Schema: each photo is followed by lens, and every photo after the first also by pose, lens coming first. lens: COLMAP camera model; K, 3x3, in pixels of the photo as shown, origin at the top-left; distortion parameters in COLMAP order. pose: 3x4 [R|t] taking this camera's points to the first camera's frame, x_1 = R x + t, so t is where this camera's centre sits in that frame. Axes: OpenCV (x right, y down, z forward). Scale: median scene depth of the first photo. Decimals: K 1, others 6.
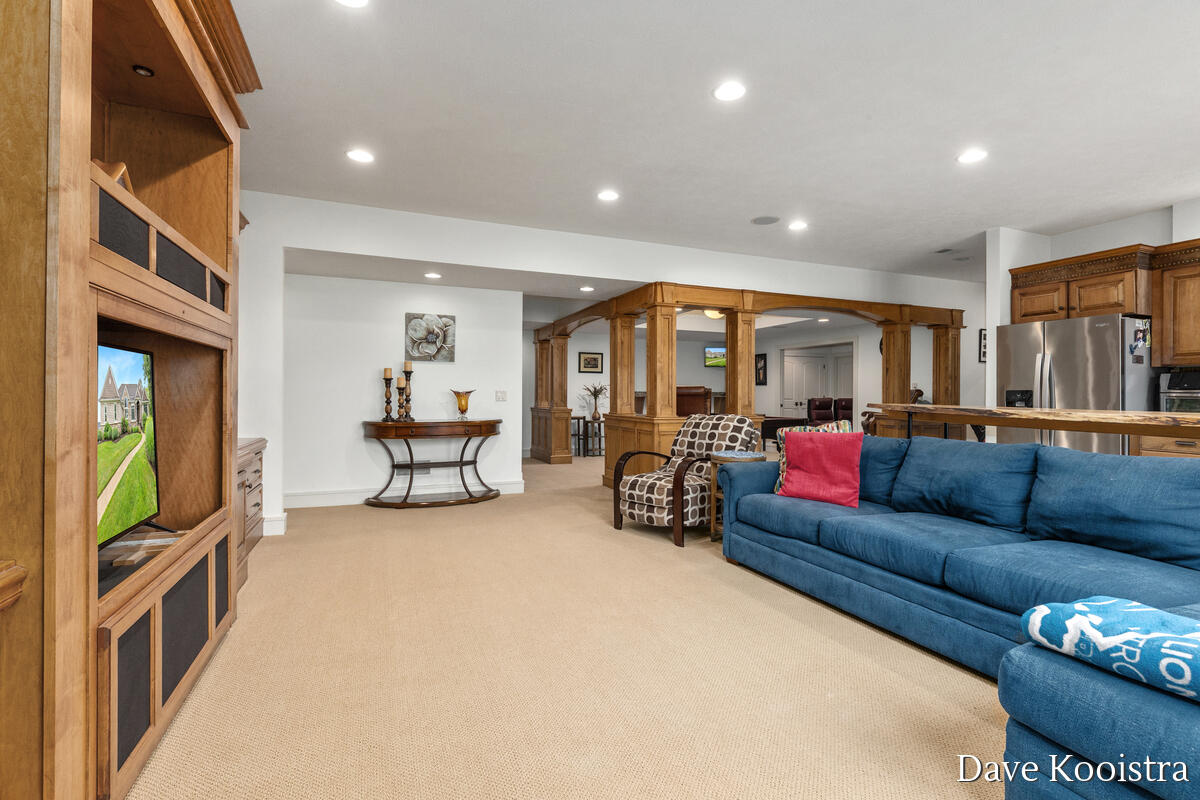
lens RADIAL K [[560.5, 0, 601.3], [0, 560.5, 393.1], [0, 0, 1]] dist [-0.001491, 0.000020]
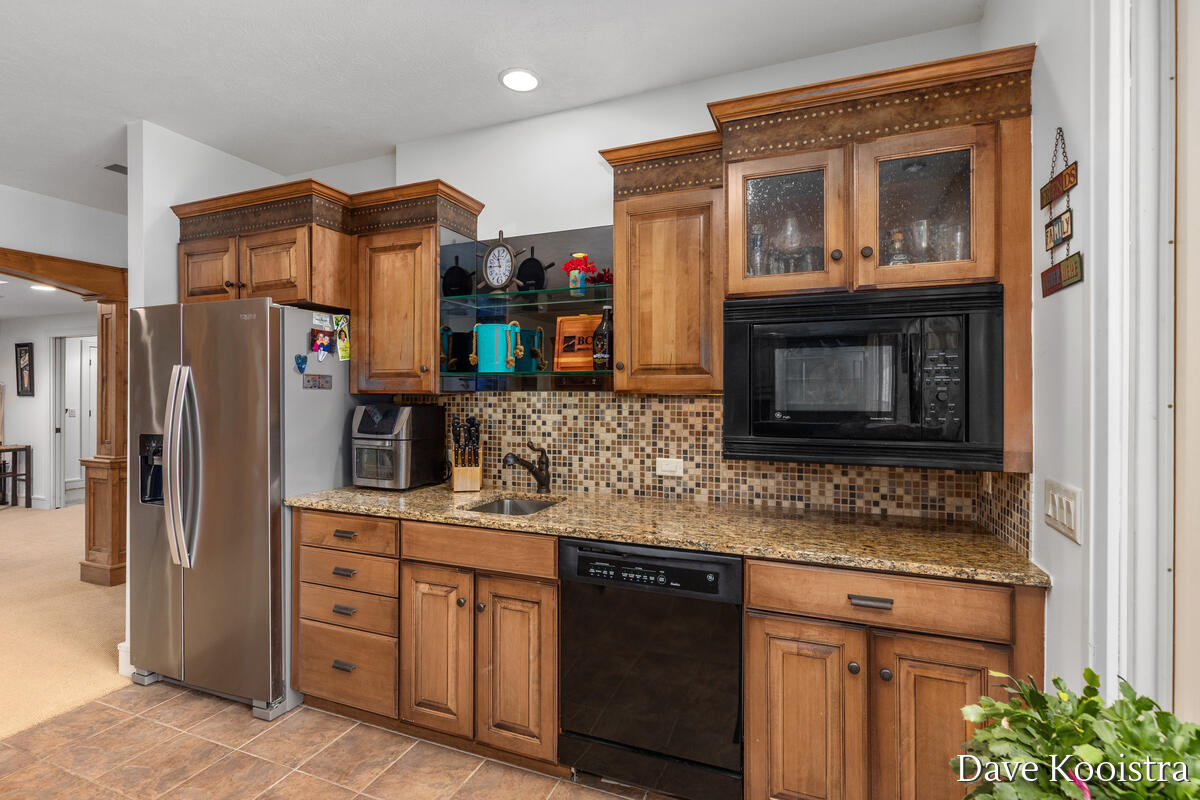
lens RADIAL K [[560.5, 0, 600.2], [0, 560.5, 397.9], [0, 0, 1]] dist [-0.001491, 0.000020]
pose [[0.697321, -0.004032, 0.716748, 0.738910], [-0.002599, 0.999963, 0.008153, -0.048369], [-0.716755, -0.007548, 0.697284, 0.380823]]
